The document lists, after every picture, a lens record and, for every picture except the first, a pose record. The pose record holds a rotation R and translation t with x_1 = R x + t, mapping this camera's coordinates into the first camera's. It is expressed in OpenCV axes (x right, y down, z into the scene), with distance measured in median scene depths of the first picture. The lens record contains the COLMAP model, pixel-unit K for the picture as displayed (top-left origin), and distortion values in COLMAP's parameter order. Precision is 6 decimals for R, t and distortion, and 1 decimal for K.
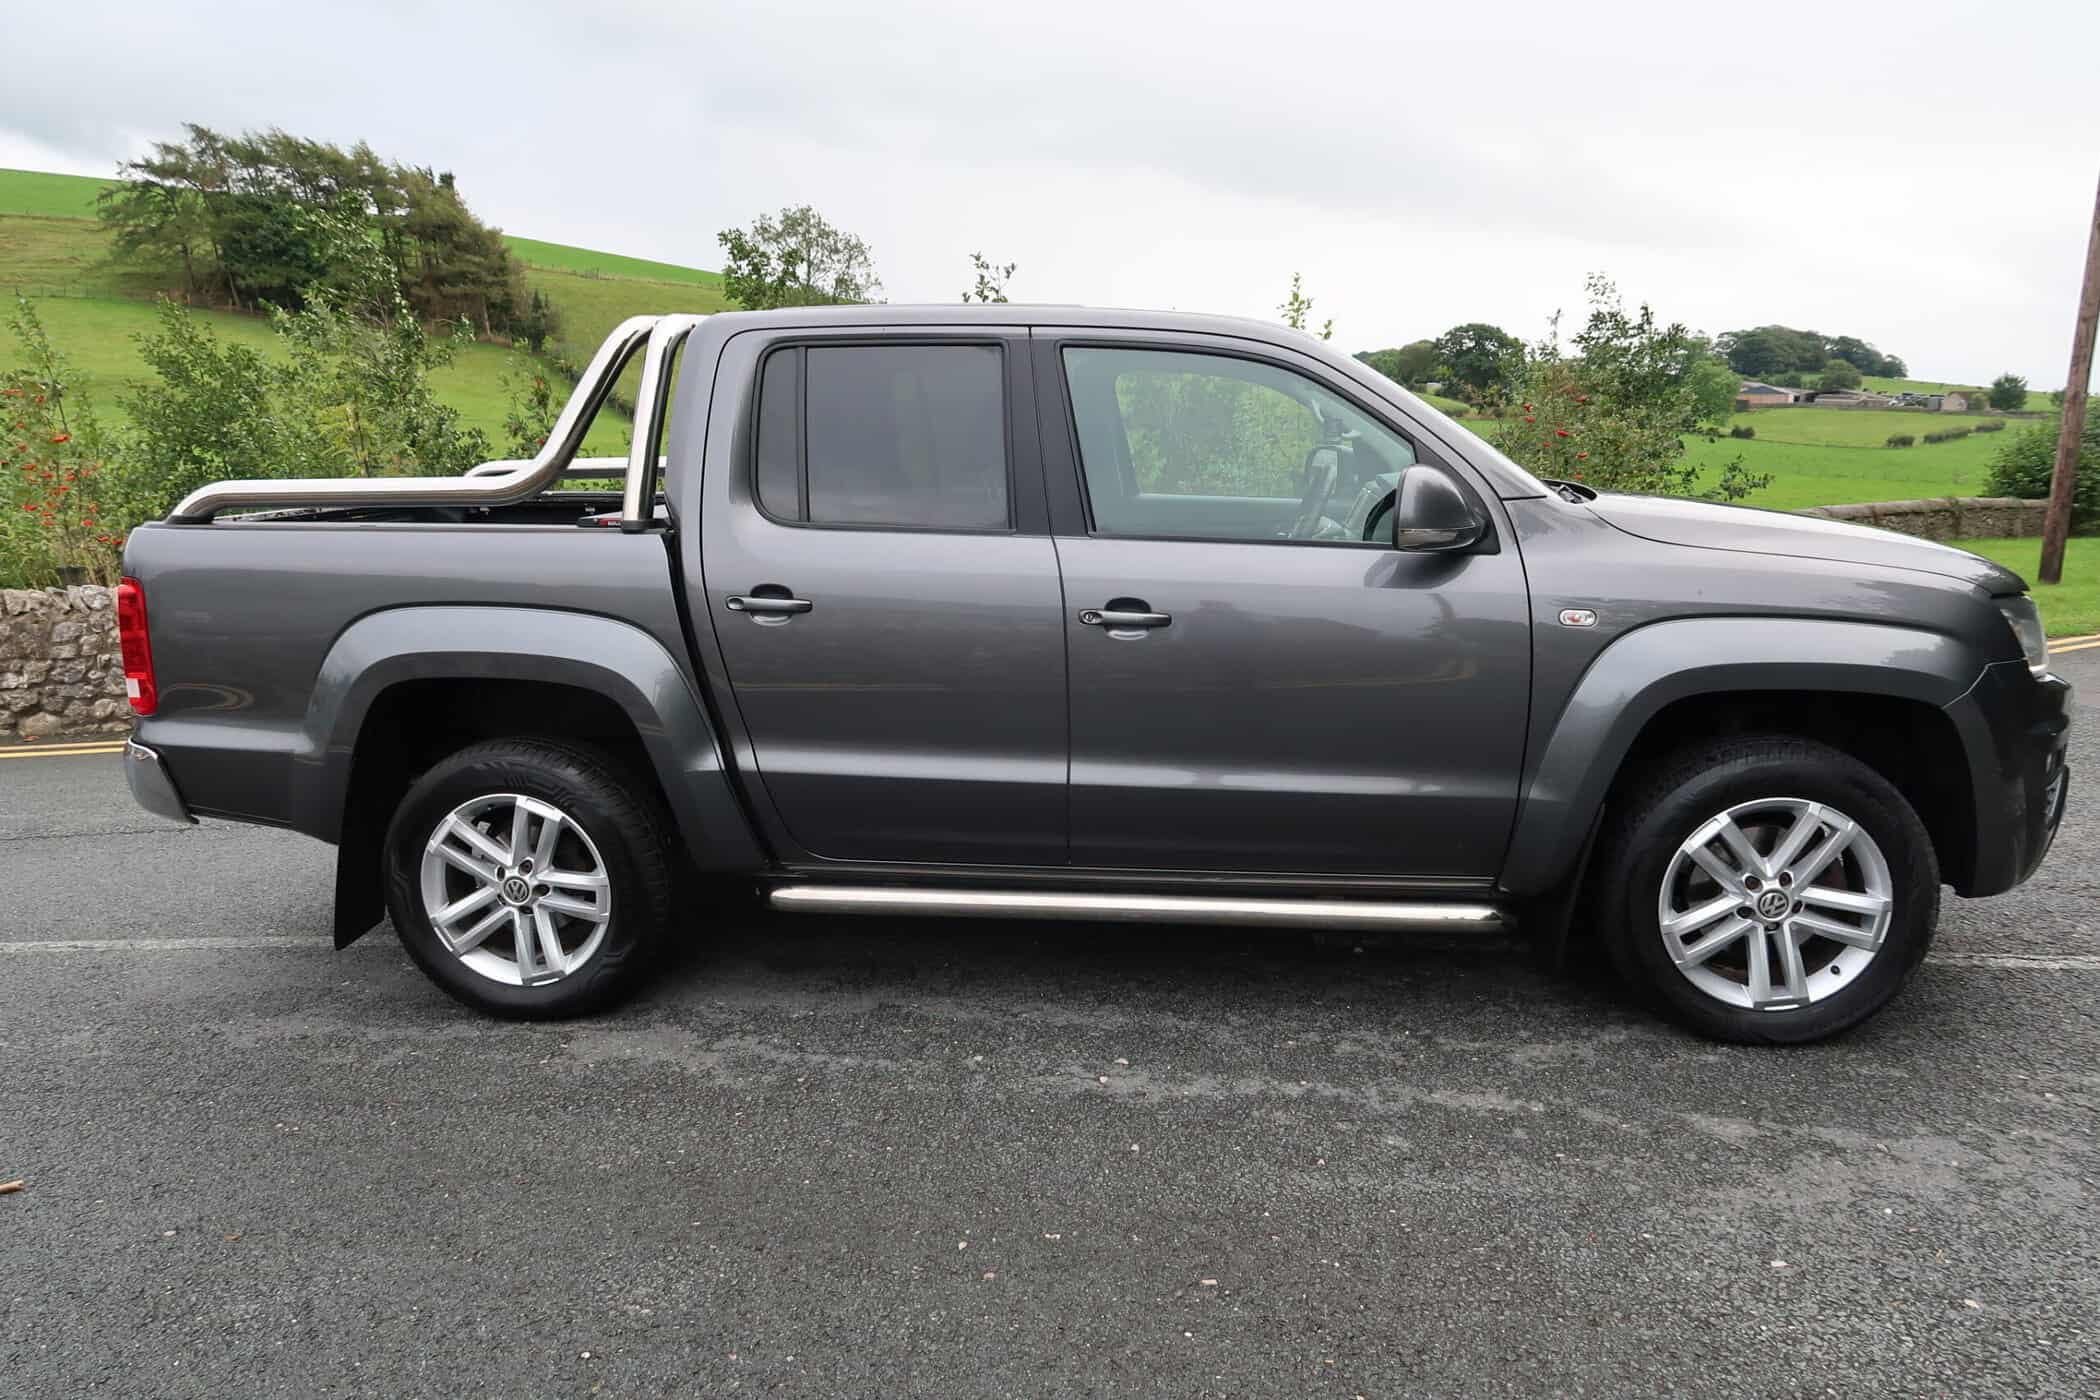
lens RADIAL K [[1441.8, 0, 1050.0], [0, 1441.8, 700.0], [0, 0, 1]] dist [-0.015467, 0.001150]
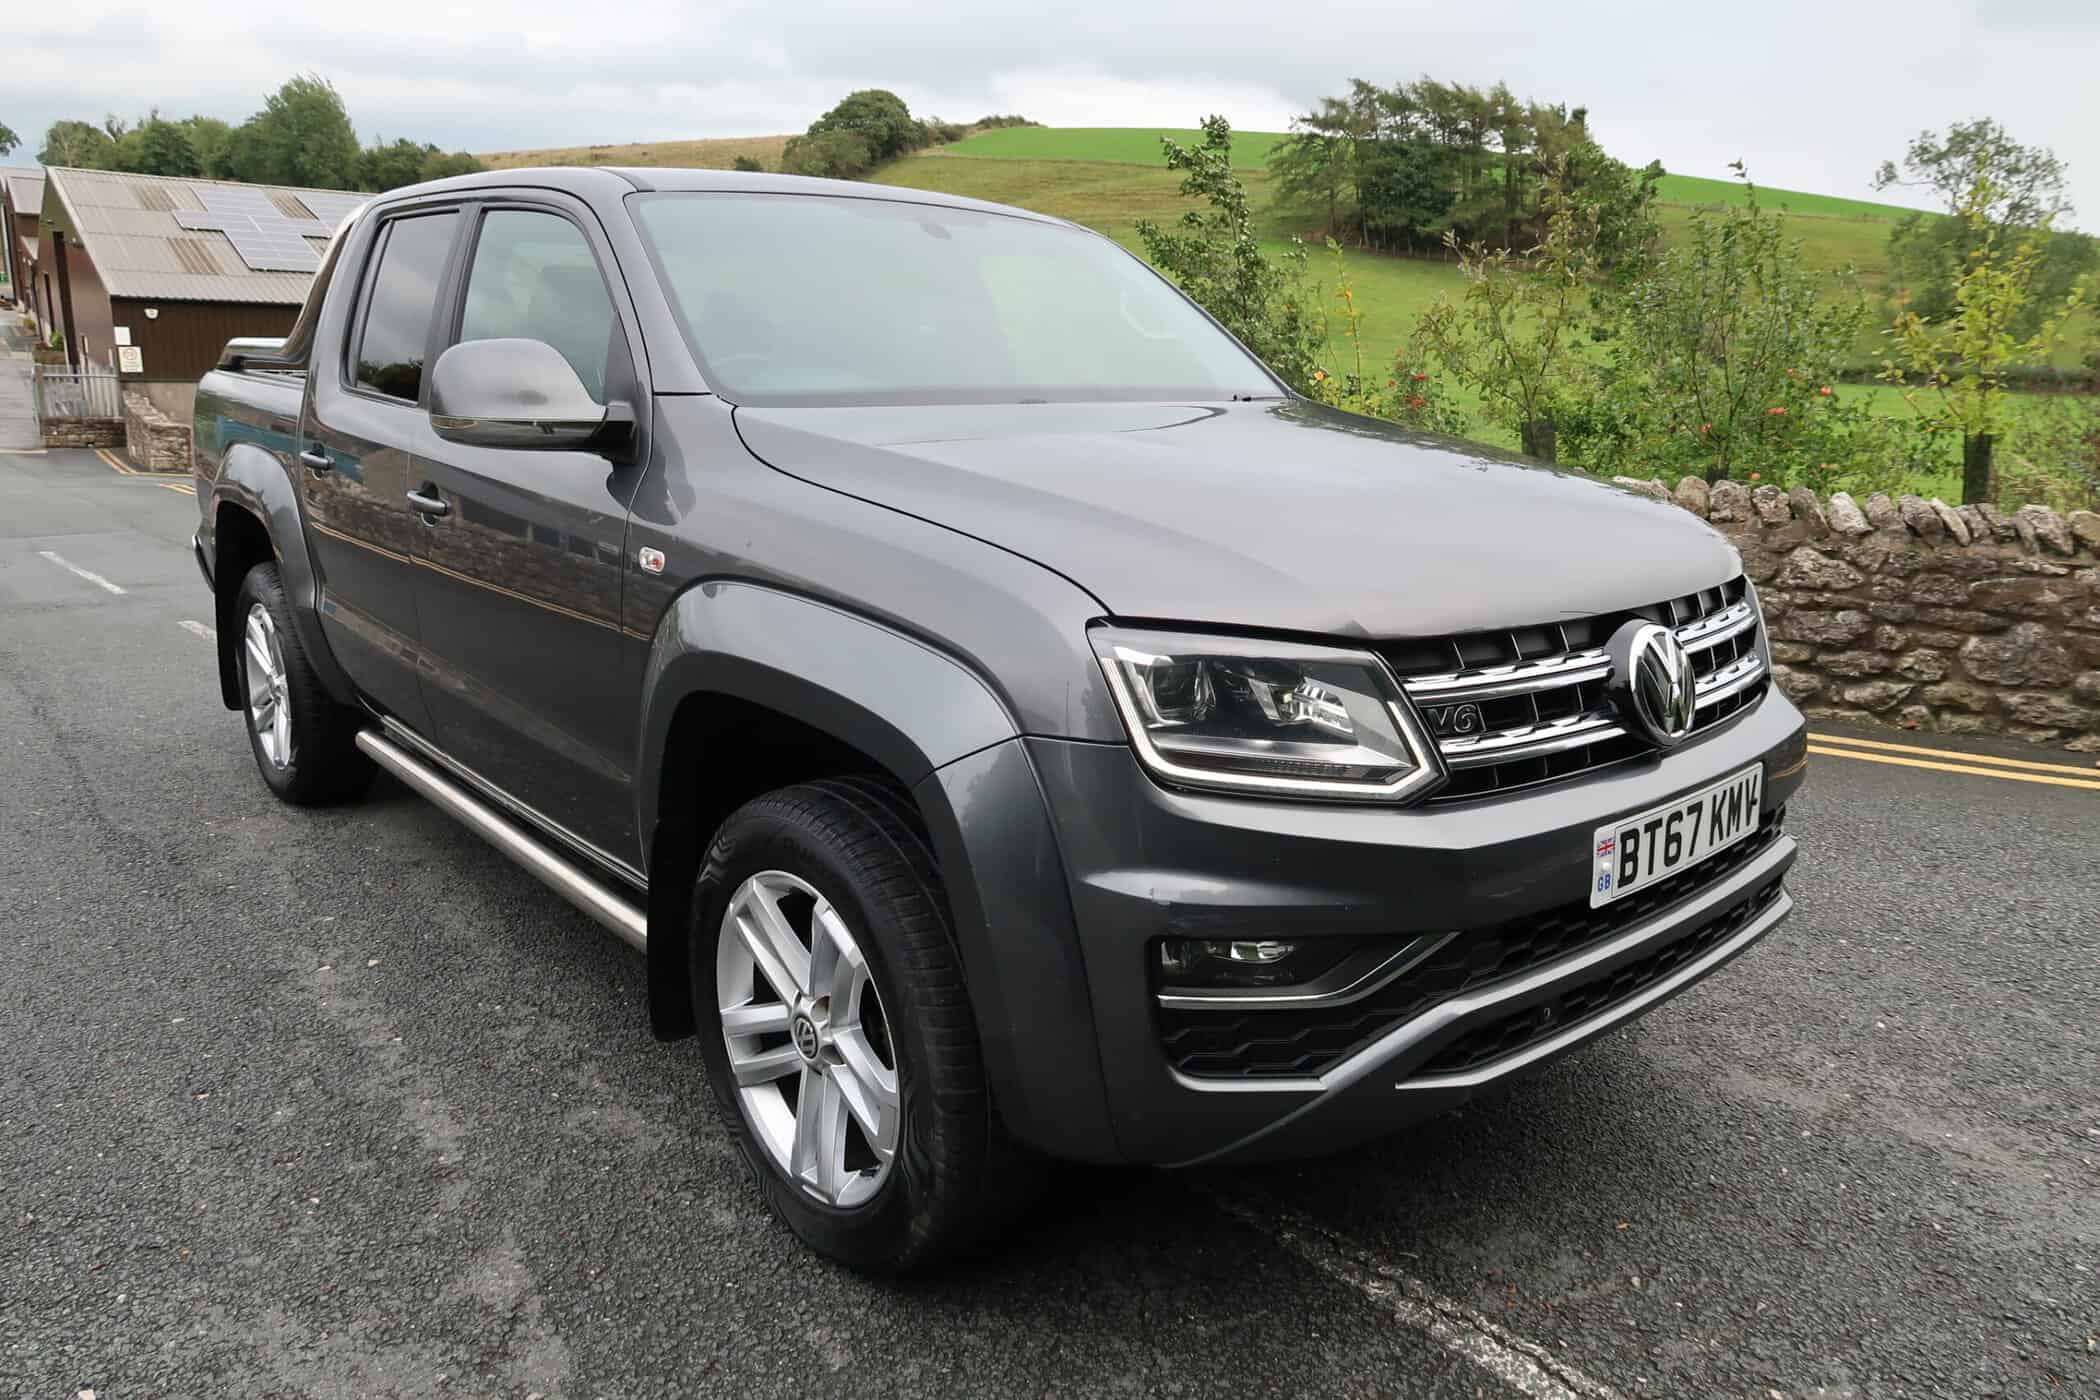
lens RADIAL K [[1441.8, 0, 1050.0], [0, 1441.8, 700.0], [0, 0, 1]] dist [-0.015467, 0.001150]
pose [[0.744392, 0.186001, -0.641314, 1.037358], [-0.160289, 0.982114, 0.098792, -0.096652], [0.648219, 0.029256, 0.760892, 0.598610]]
